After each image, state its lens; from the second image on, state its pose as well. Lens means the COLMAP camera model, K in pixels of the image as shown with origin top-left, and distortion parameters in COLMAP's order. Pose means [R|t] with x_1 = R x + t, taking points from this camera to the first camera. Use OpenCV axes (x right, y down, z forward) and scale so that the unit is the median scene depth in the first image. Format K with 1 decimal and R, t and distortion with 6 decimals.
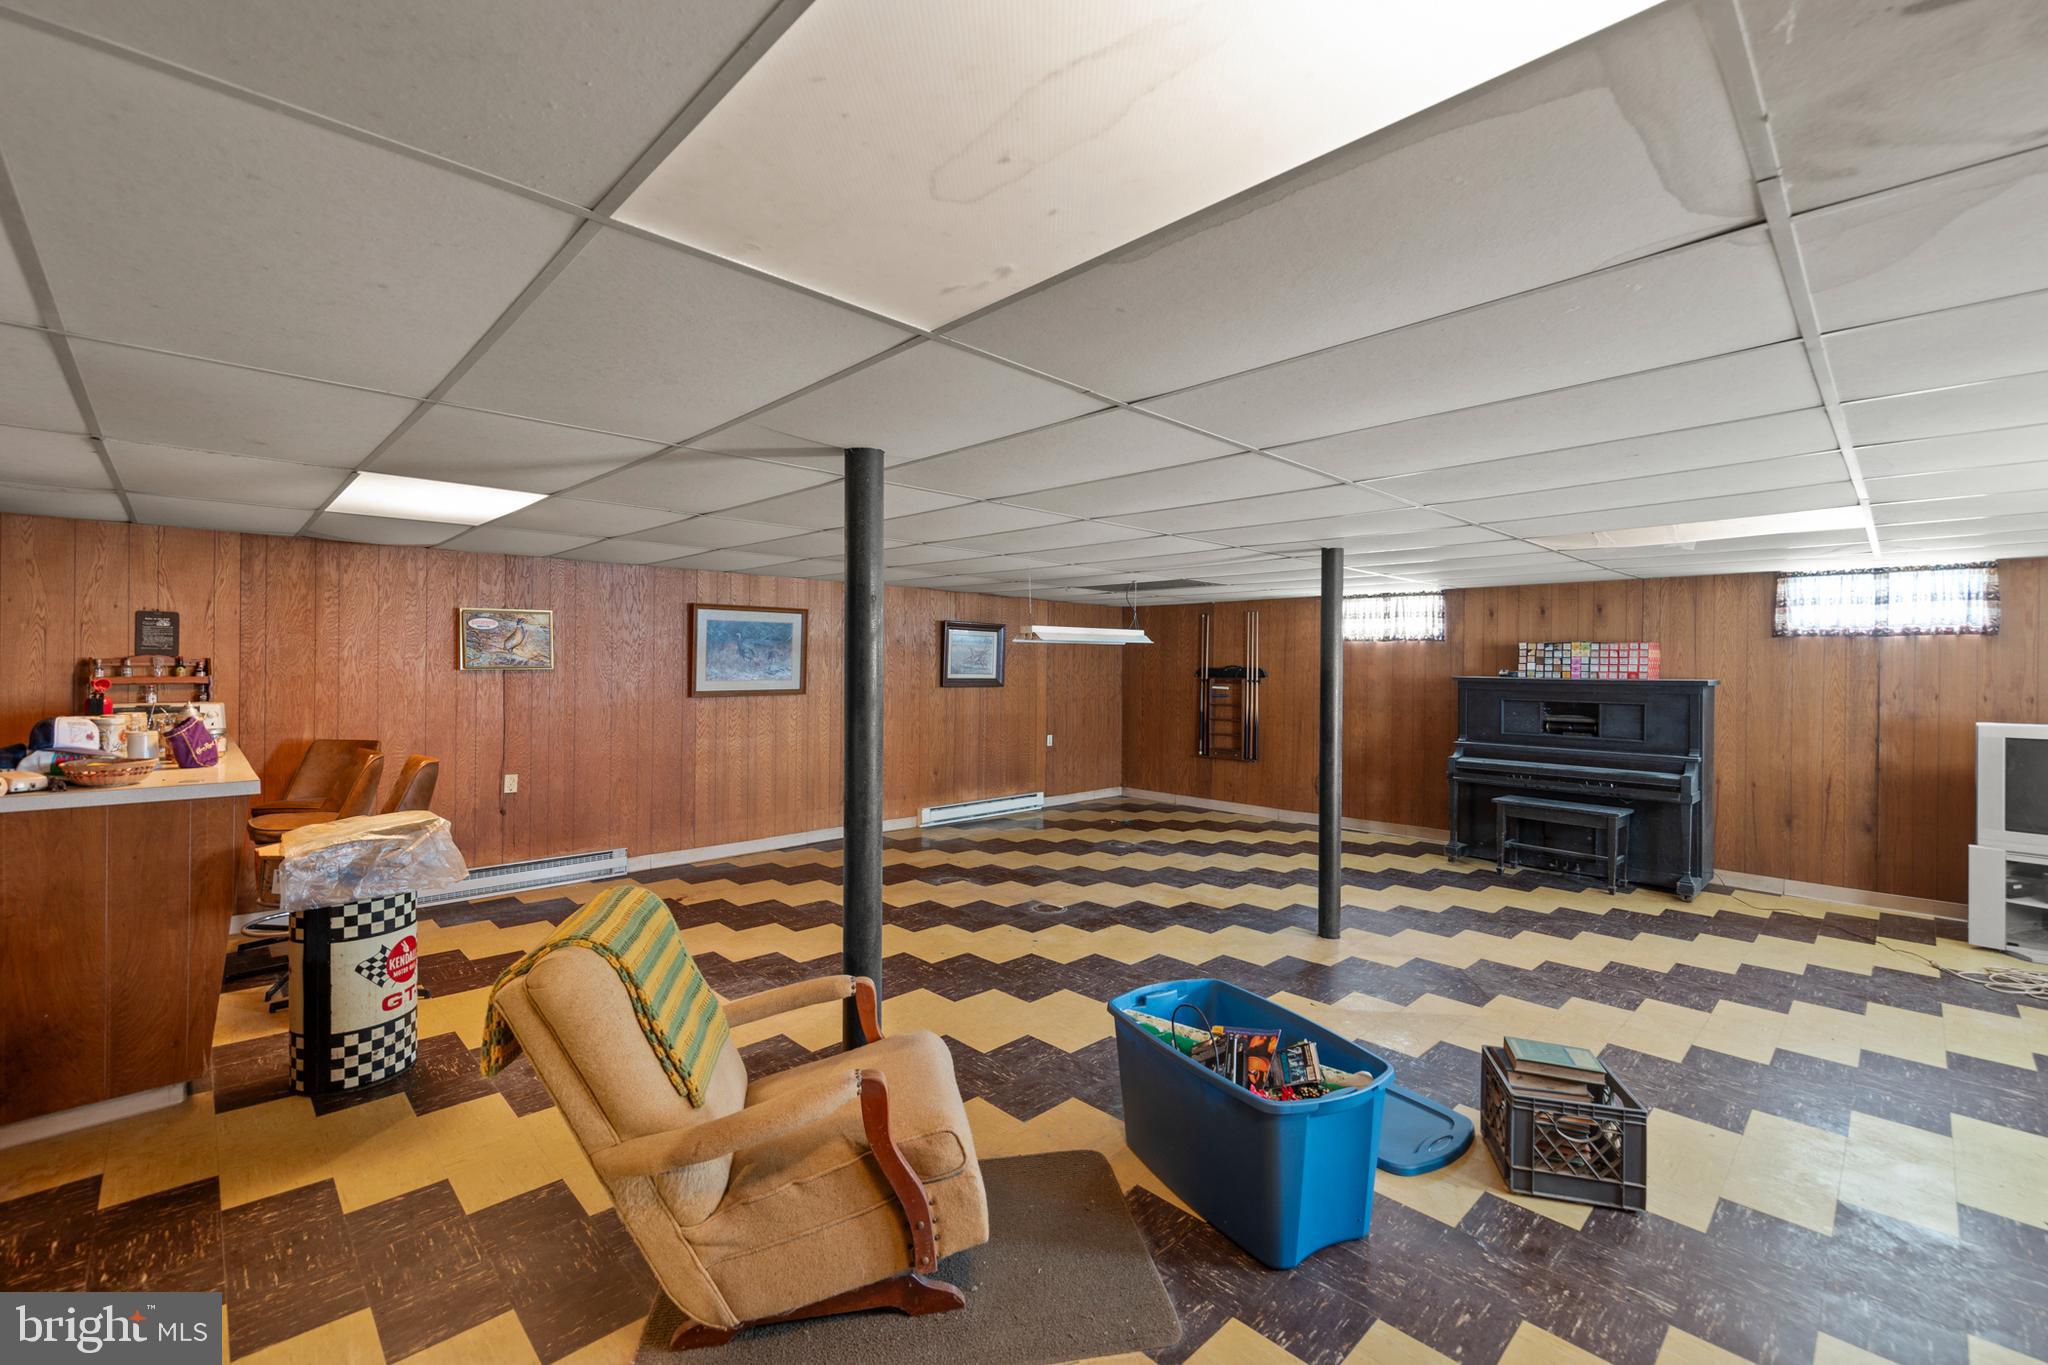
lens RADIAL K [[862.3, 0, 1032.0], [0, 862.3, 679.3], [0, 0, 1]] dist [-0.000059, 0.000078]
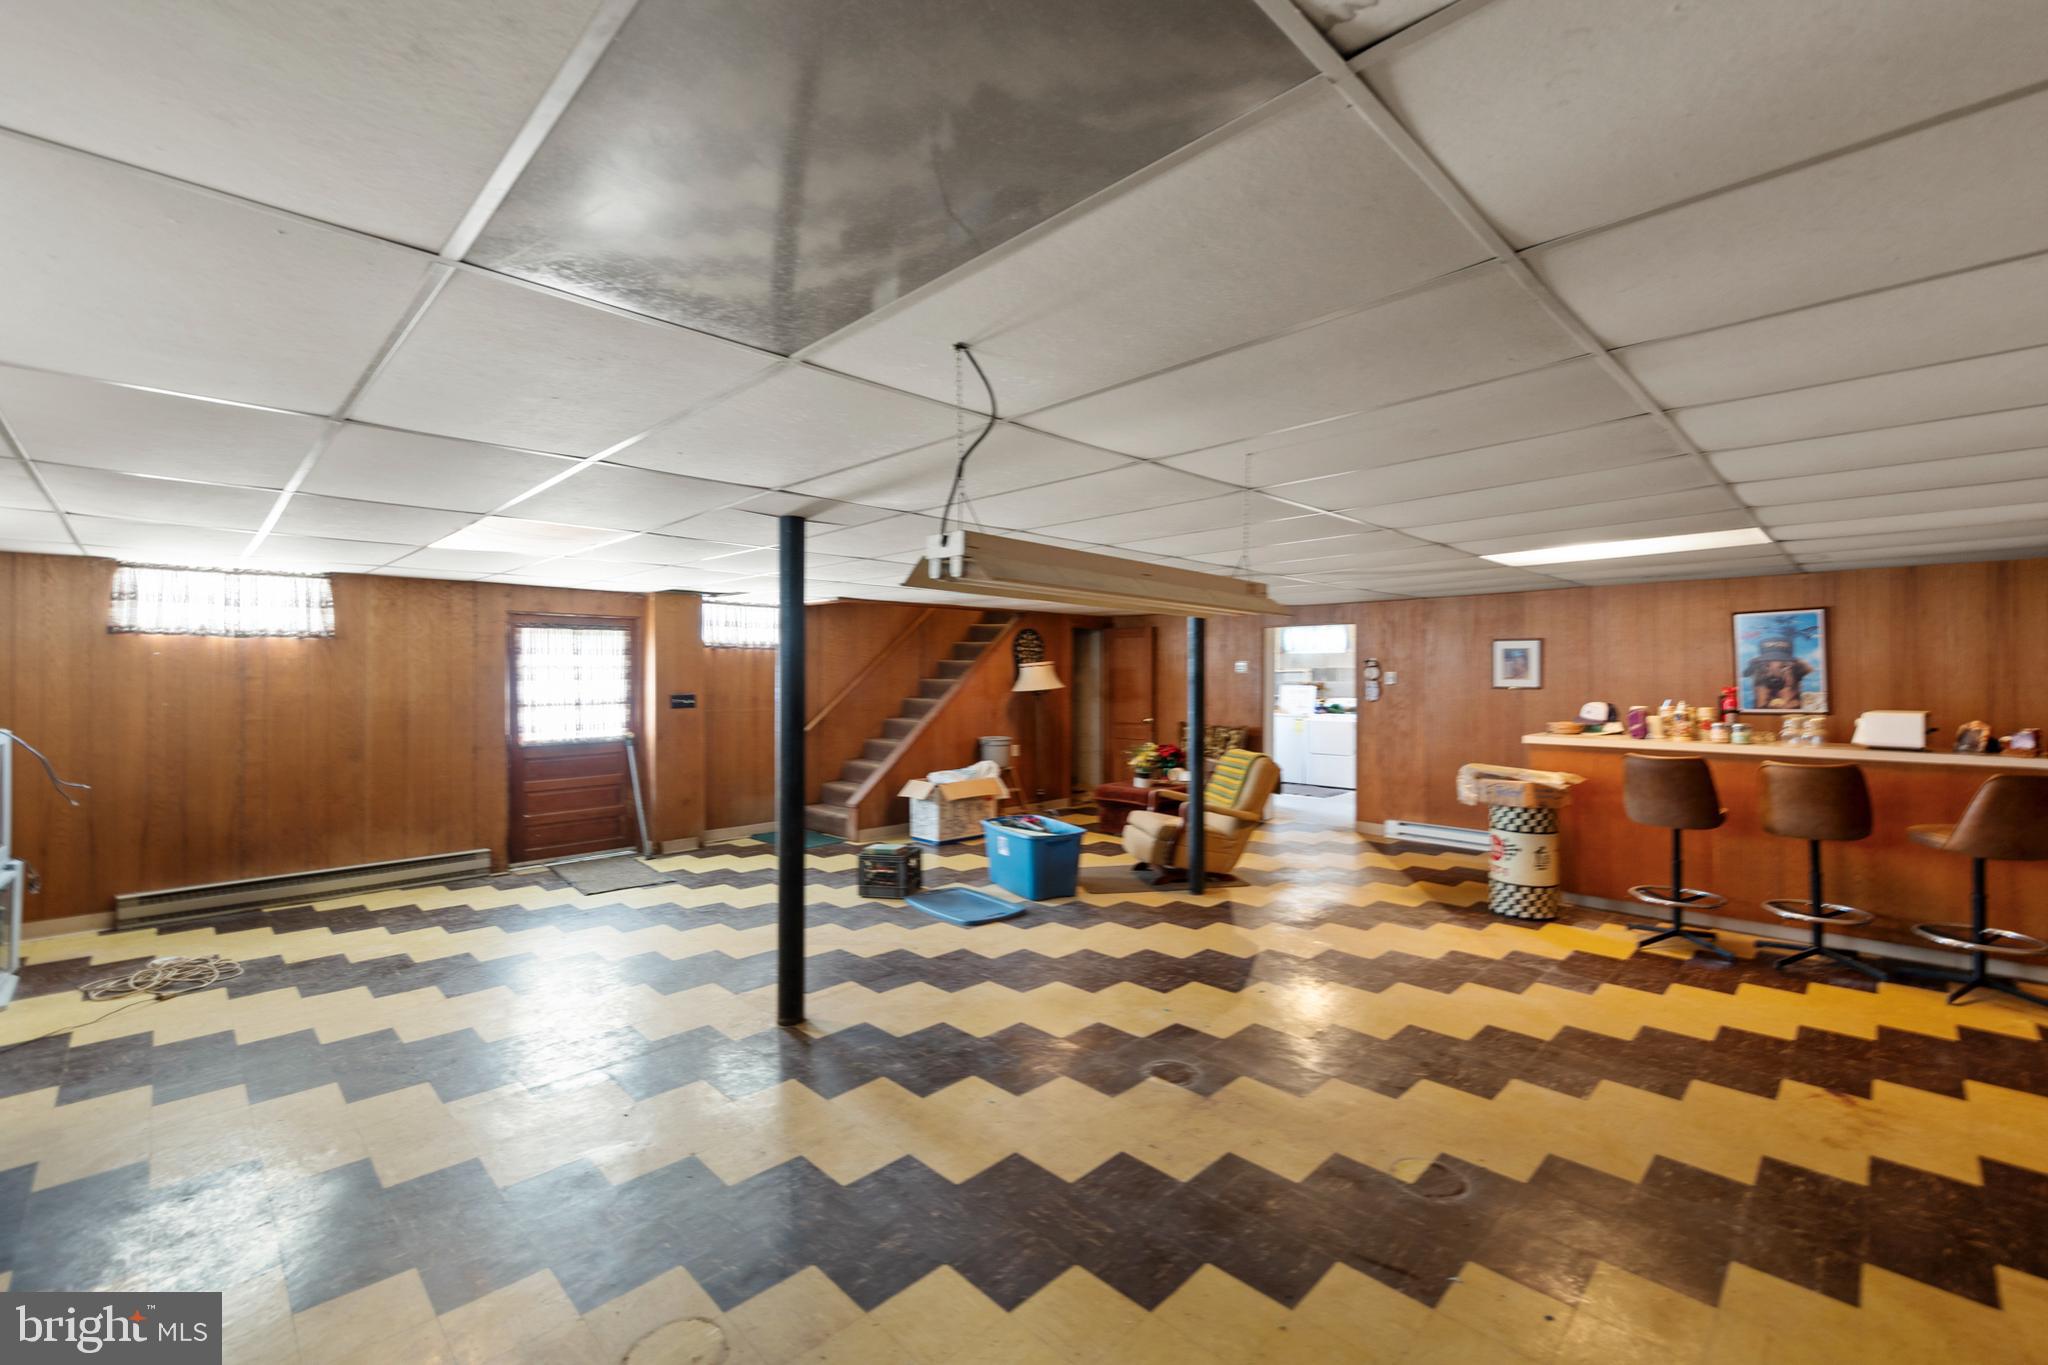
lens RADIAL K [[862.3, 0, 1045.9], [0, 862.3, 679.7], [0, 0, 1]] dist [-0.000059, 0.000078]
pose [[-0.999703, -0.007798, -0.023068, 0.113925], [-0.008284, 0.999744, 0.021056, -0.020378], [0.022898, 0.021241, -0.999512, 1.468476]]
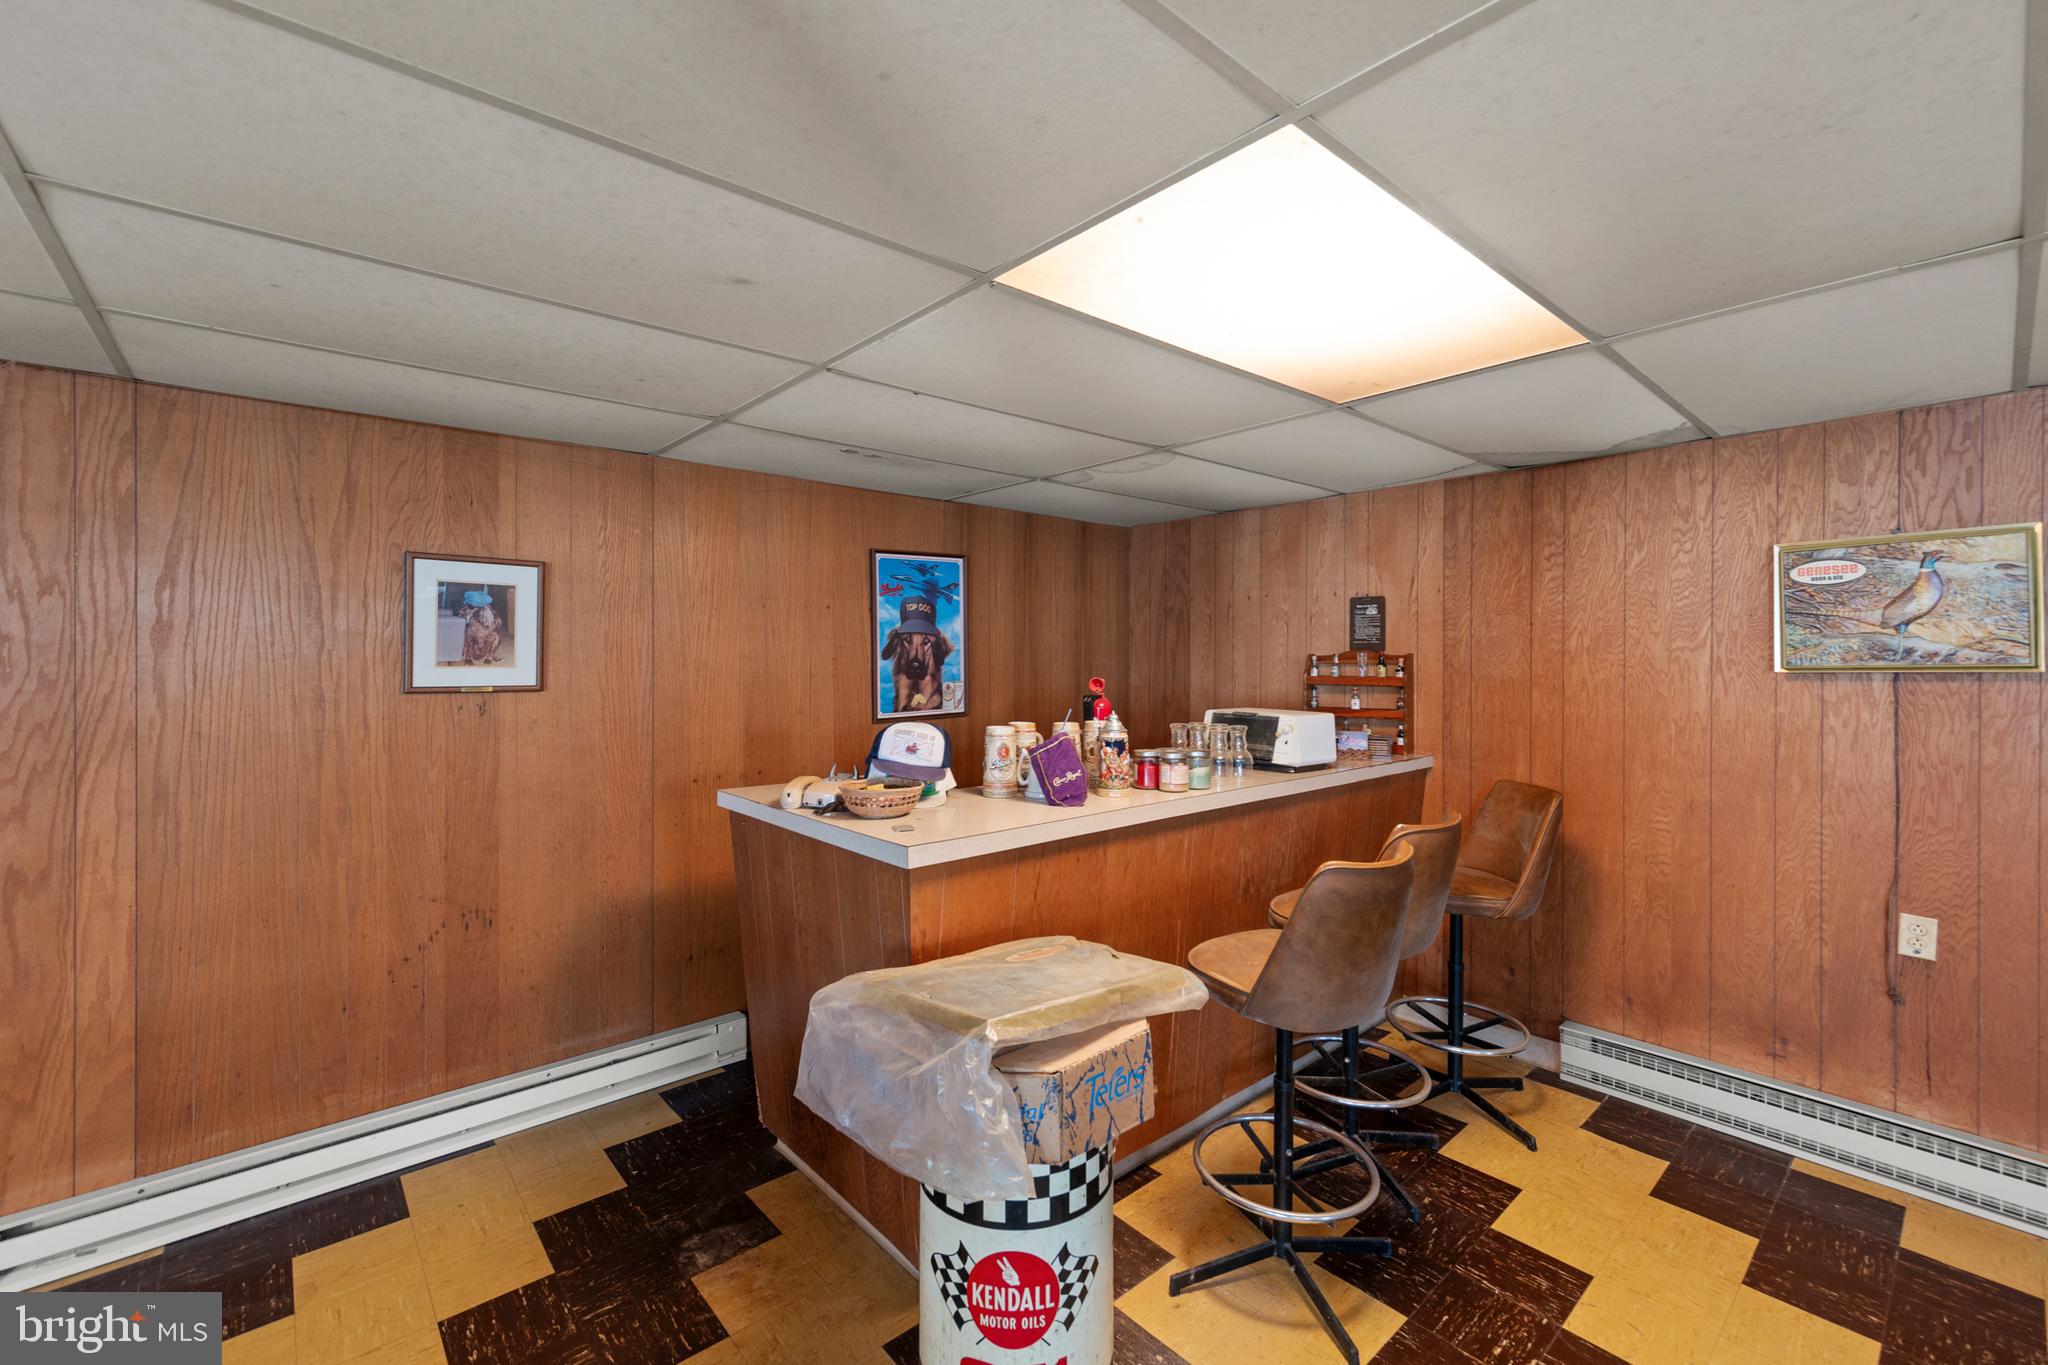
lens RADIAL K [[862.3, 0, 1024.9], [0, 862.3, 652.3], [0, 0, 1]] dist [-0.000059, 0.000078]
pose [[-0.051232, -0.014359, -0.998584, -0.144934], [-0.018899, 0.999732, -0.013406, -0.007100], [0.998508, 0.018185, -0.051490, 0.561086]]
